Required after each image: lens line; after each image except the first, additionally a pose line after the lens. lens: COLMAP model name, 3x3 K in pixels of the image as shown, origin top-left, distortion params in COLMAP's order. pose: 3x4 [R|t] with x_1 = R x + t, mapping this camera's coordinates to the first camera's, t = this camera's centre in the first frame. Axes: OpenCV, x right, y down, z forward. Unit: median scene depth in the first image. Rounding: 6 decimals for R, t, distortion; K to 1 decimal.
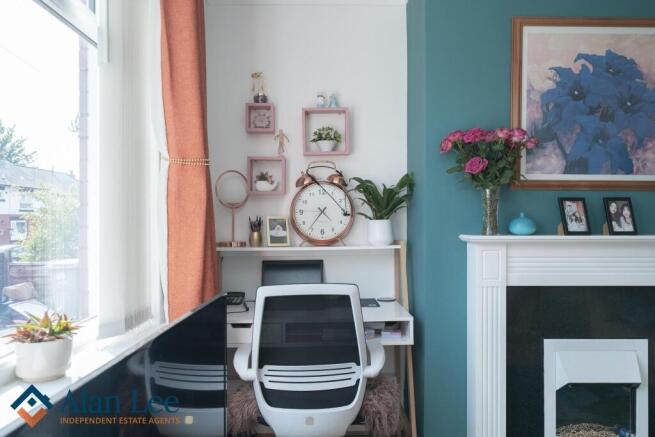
lens RADIAL K [[460.1, 0, 327.5], [0, 460.1, 218.6], [0, 0, 1]] dist [0.003943, 0.001891]
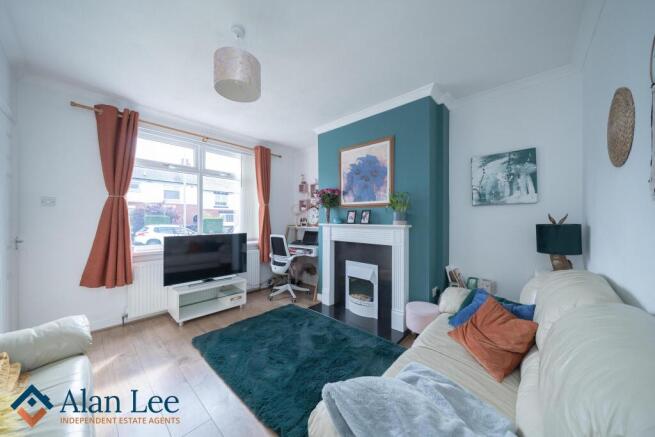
lens RADIAL K [[227.2, 0, 327.9], [0, 227.2, 219.7], [0, 0, 1]] dist [-0.001219, -0.000032]
pose [[0.734248, 0.002578, -0.678877, 1.333155], [0.001273, 0.999986, 0.005174, 0.002591], [0.678881, -0.004663, 0.734234, -0.111570]]
